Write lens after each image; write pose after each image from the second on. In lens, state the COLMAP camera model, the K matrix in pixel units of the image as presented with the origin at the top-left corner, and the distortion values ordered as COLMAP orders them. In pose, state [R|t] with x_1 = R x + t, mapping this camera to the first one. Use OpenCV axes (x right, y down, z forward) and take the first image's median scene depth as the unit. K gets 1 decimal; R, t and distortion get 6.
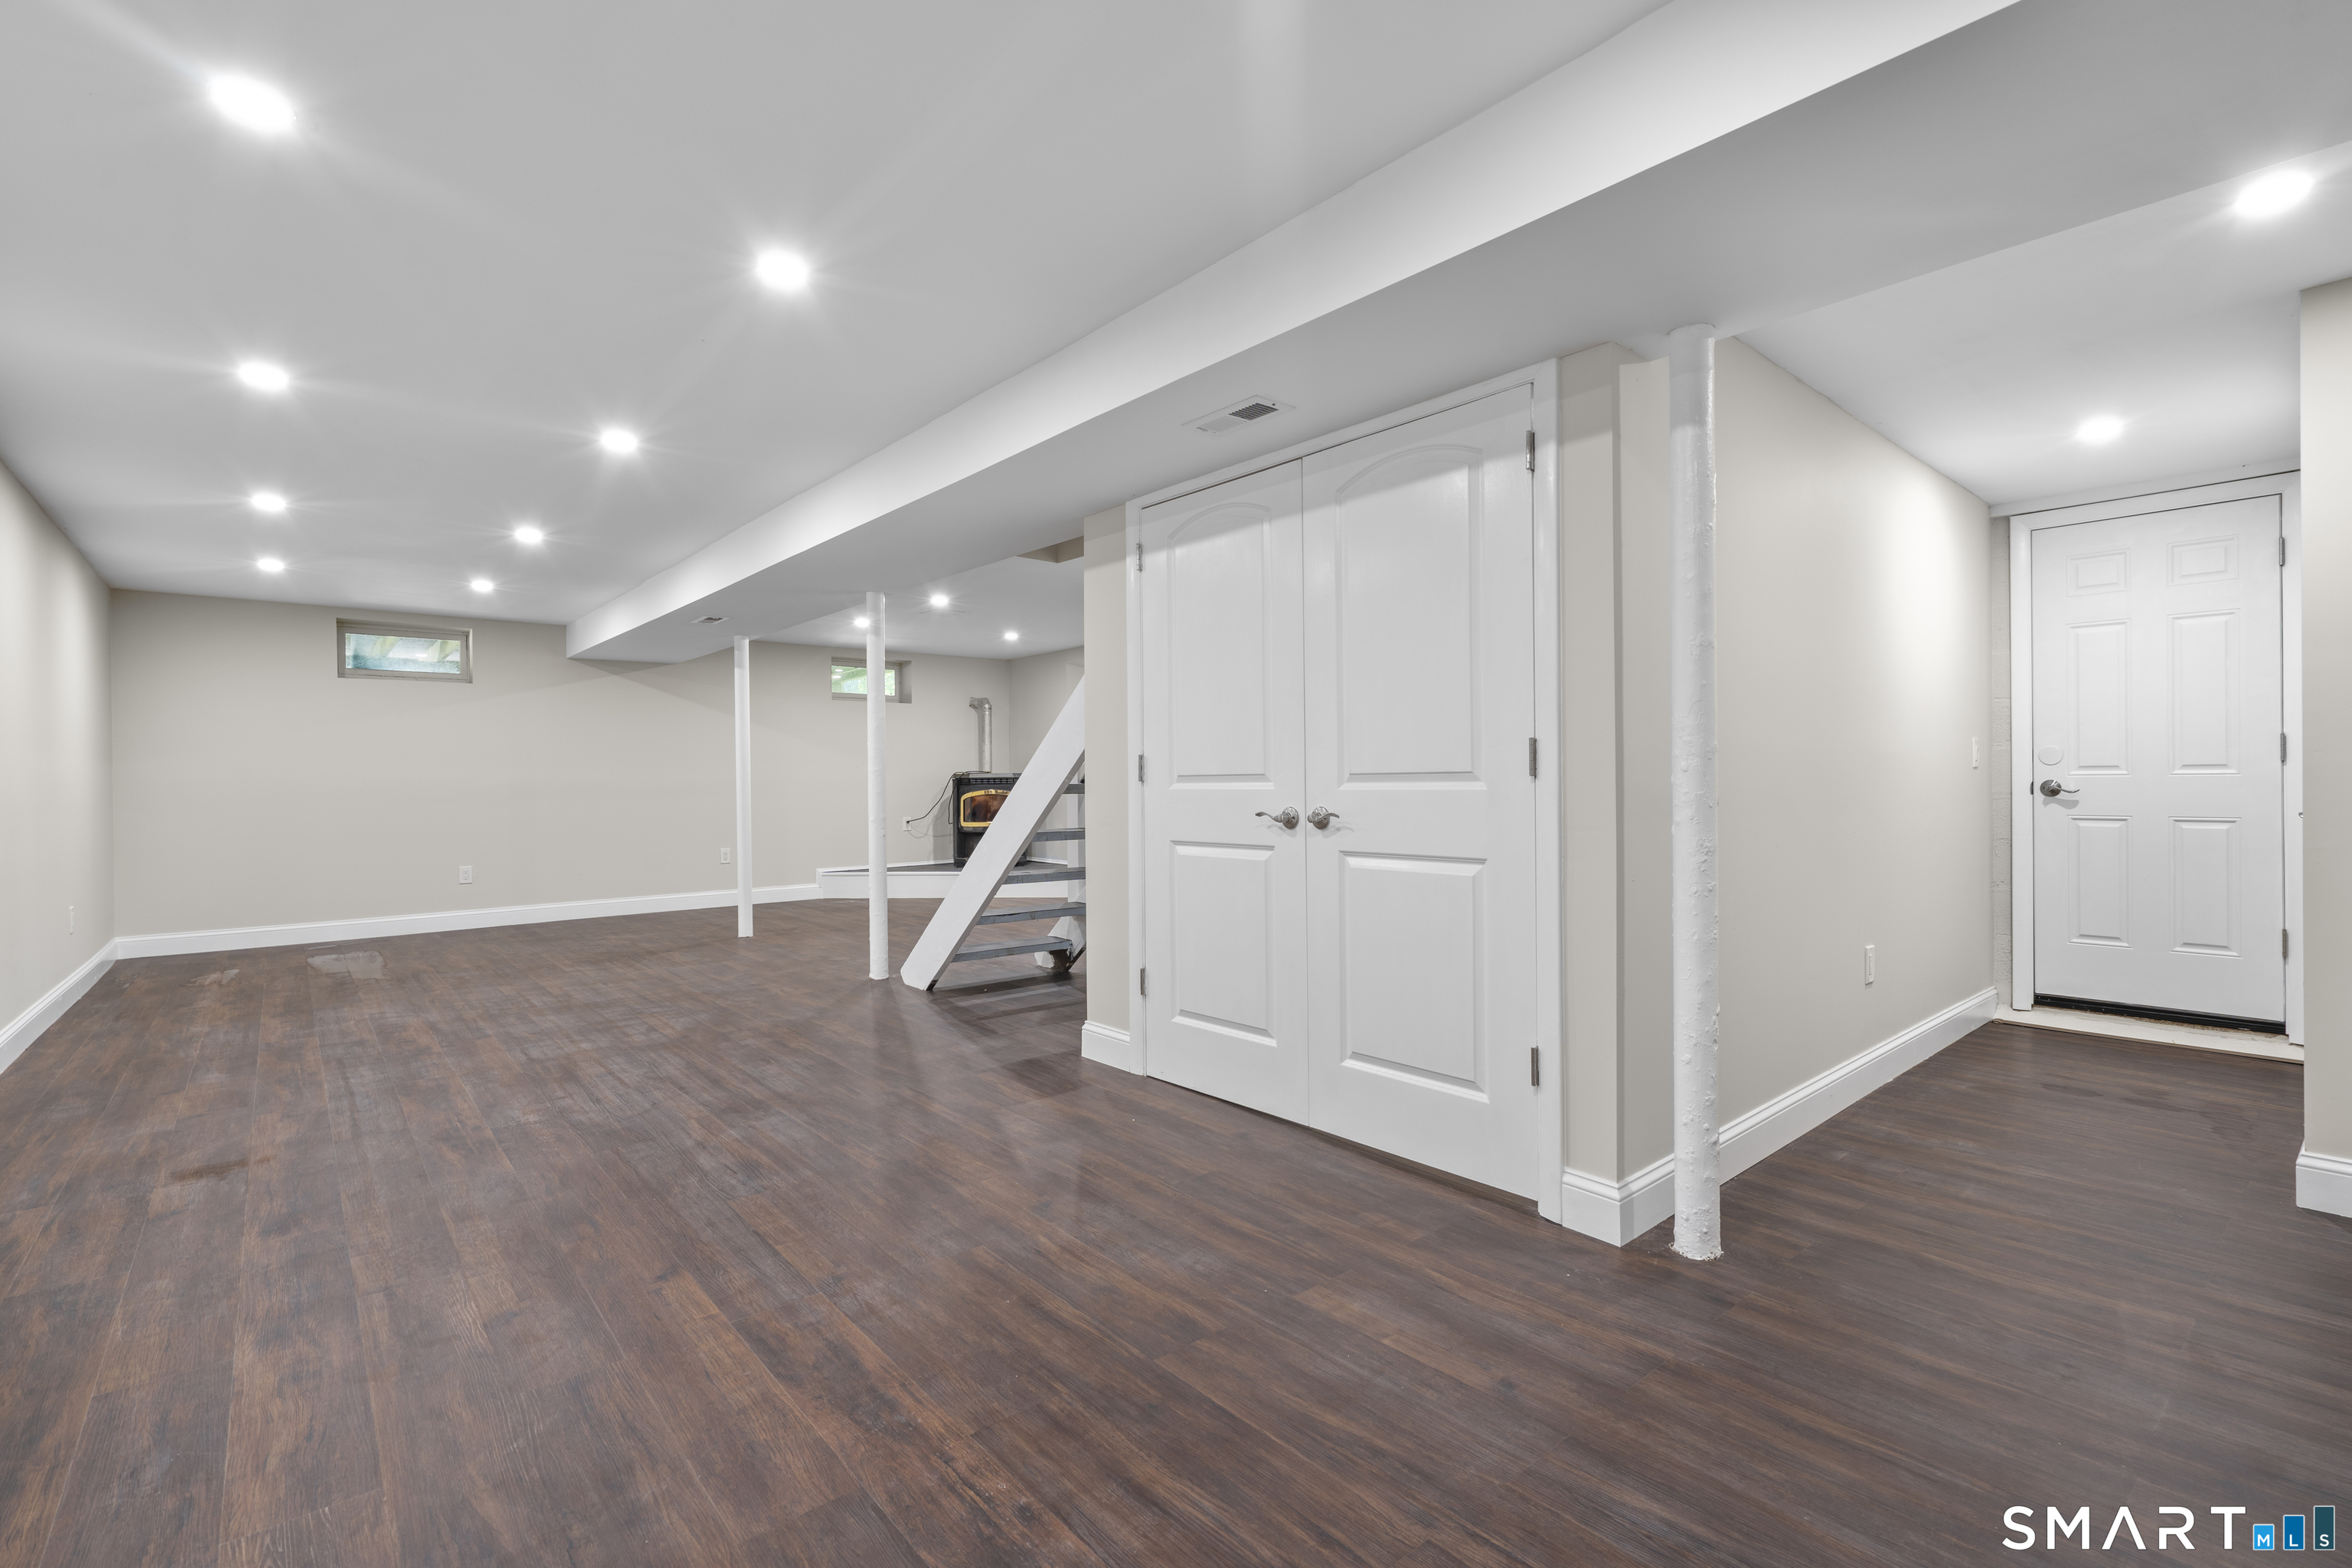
lens RADIAL K [[1059.2, 0, 1182.3], [0, 1059.2, 781.5], [0, 0, 1]] dist [-0.002145, 0.000334]
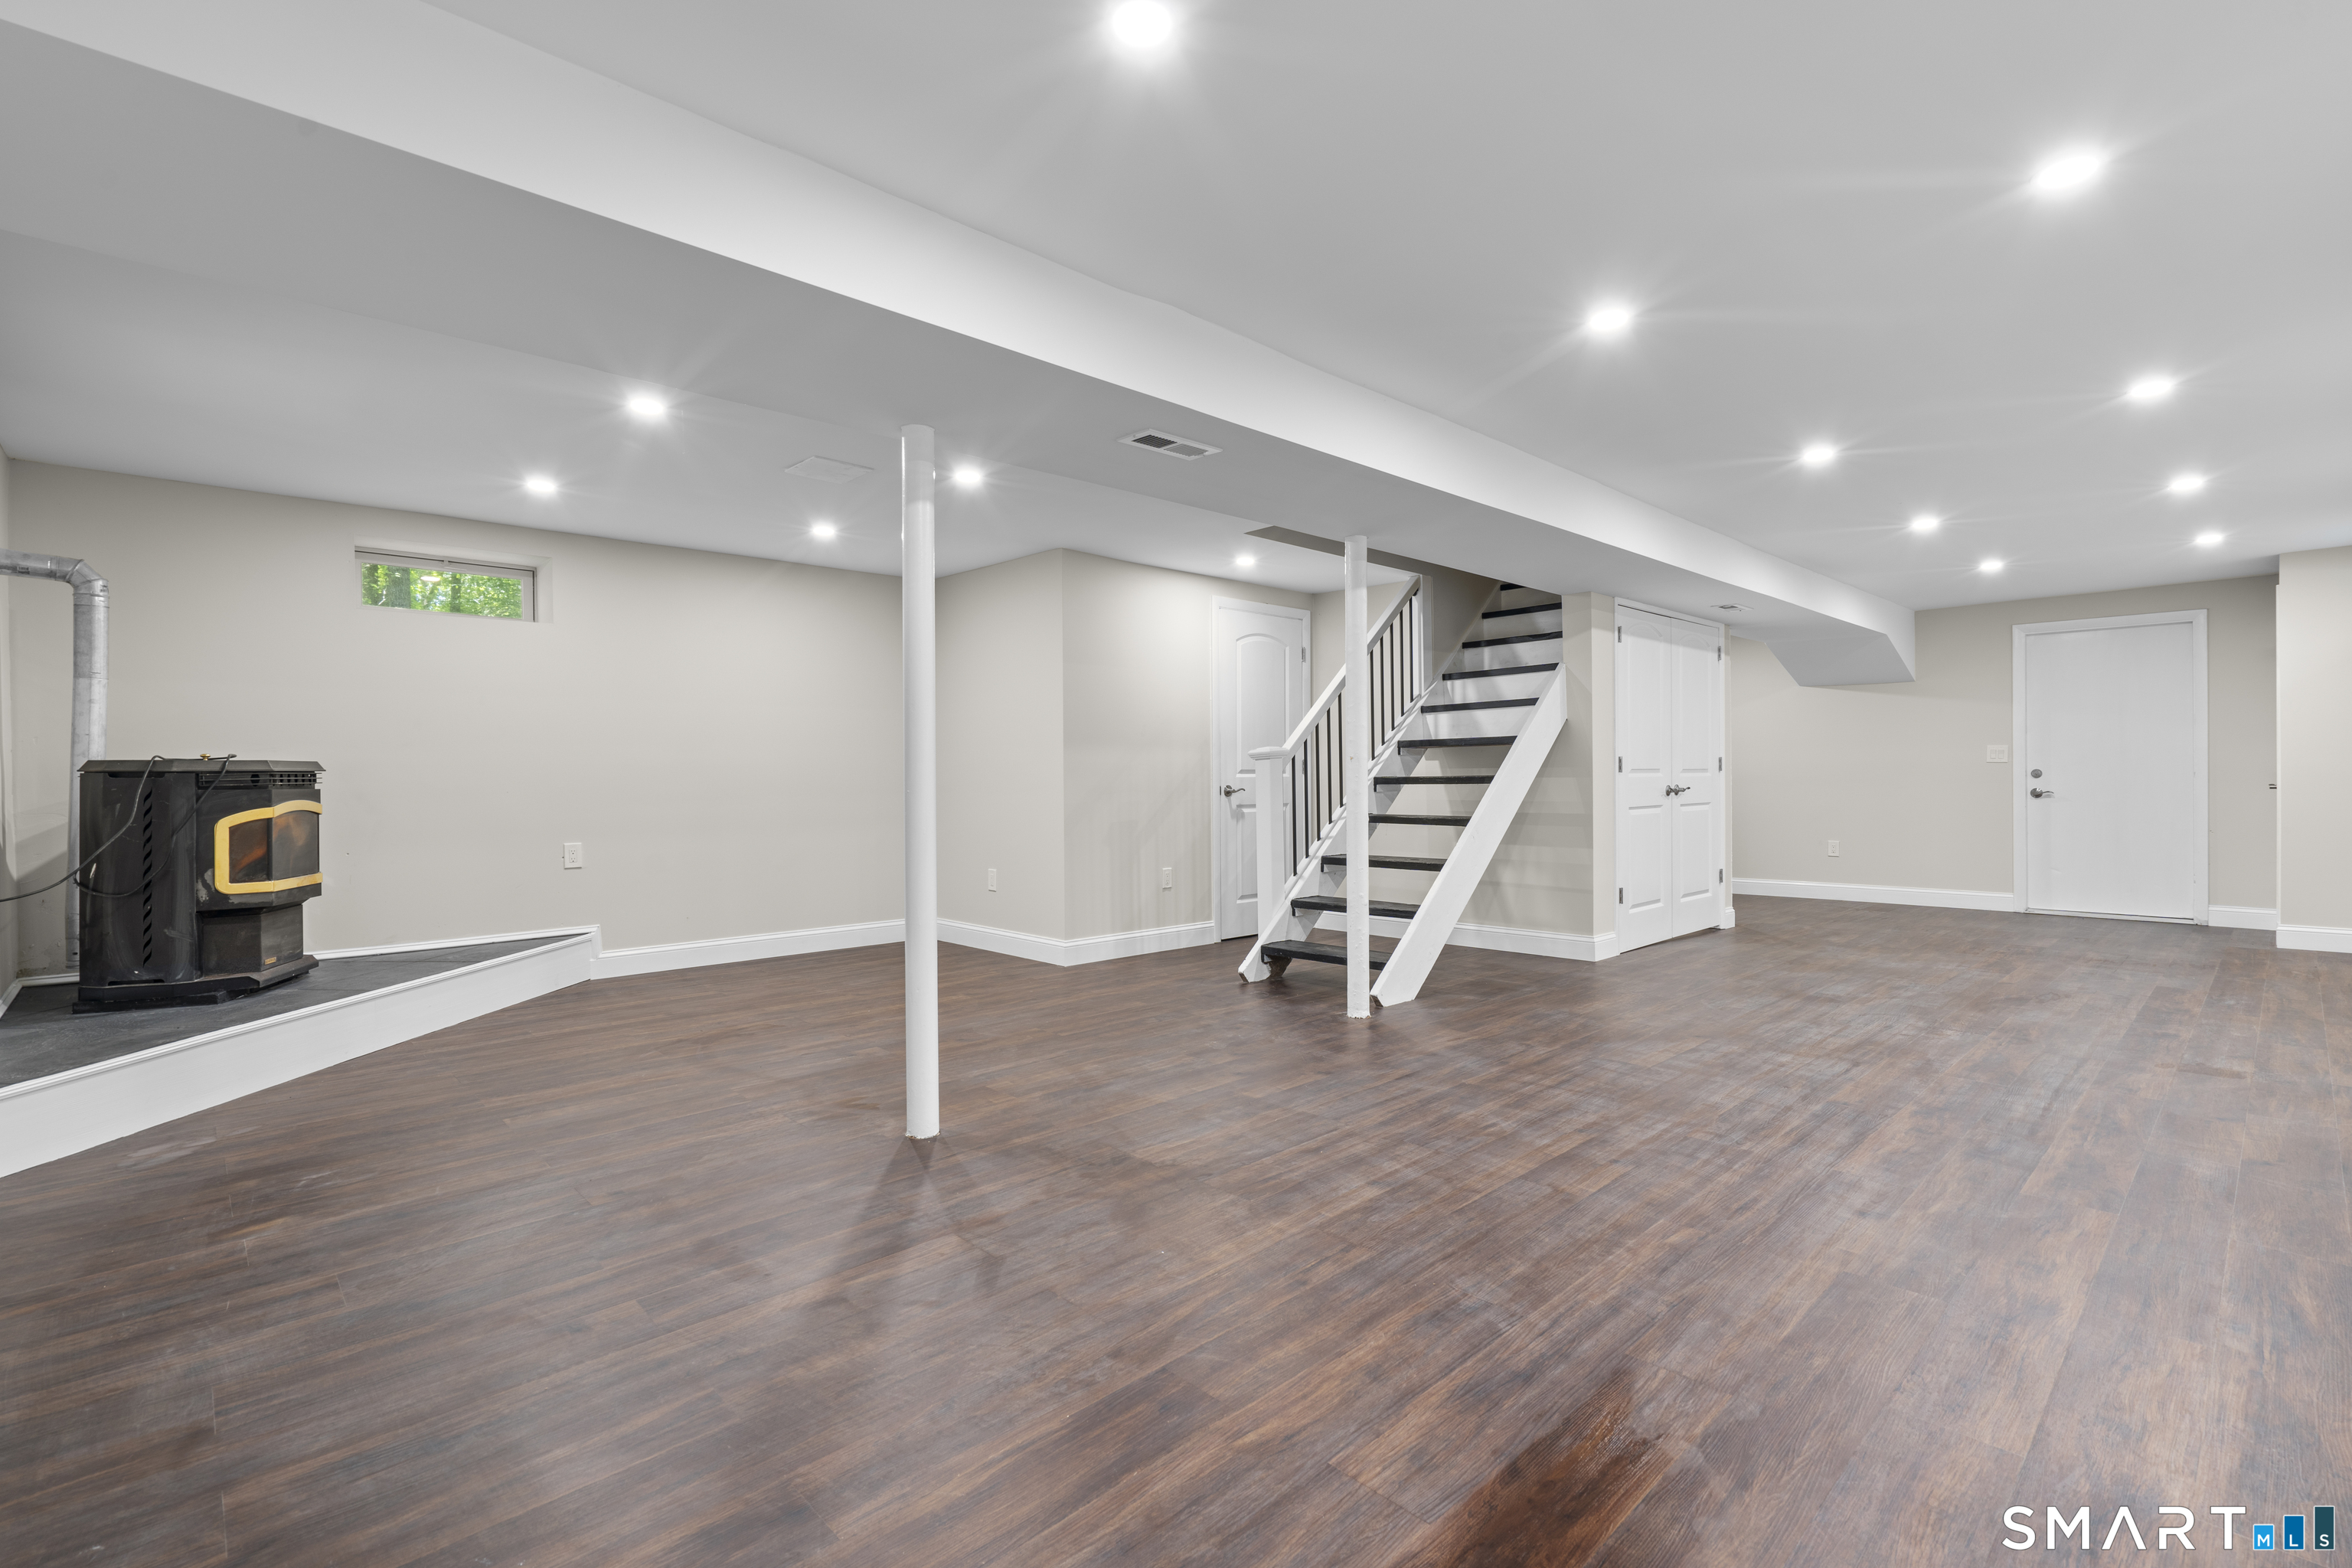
lens RADIAL K [[1059.2, 0, 1182.3], [0, 1059.2, 781.5], [0, 0, 1]] dist [-0.002145, 0.000334]
pose [[-0.054023, 0.000873, 0.998539, -1.542995], [0.008812, 0.999961, -0.000398, 0.007908], [-0.998501, 0.008778, -0.054029, 1.670616]]
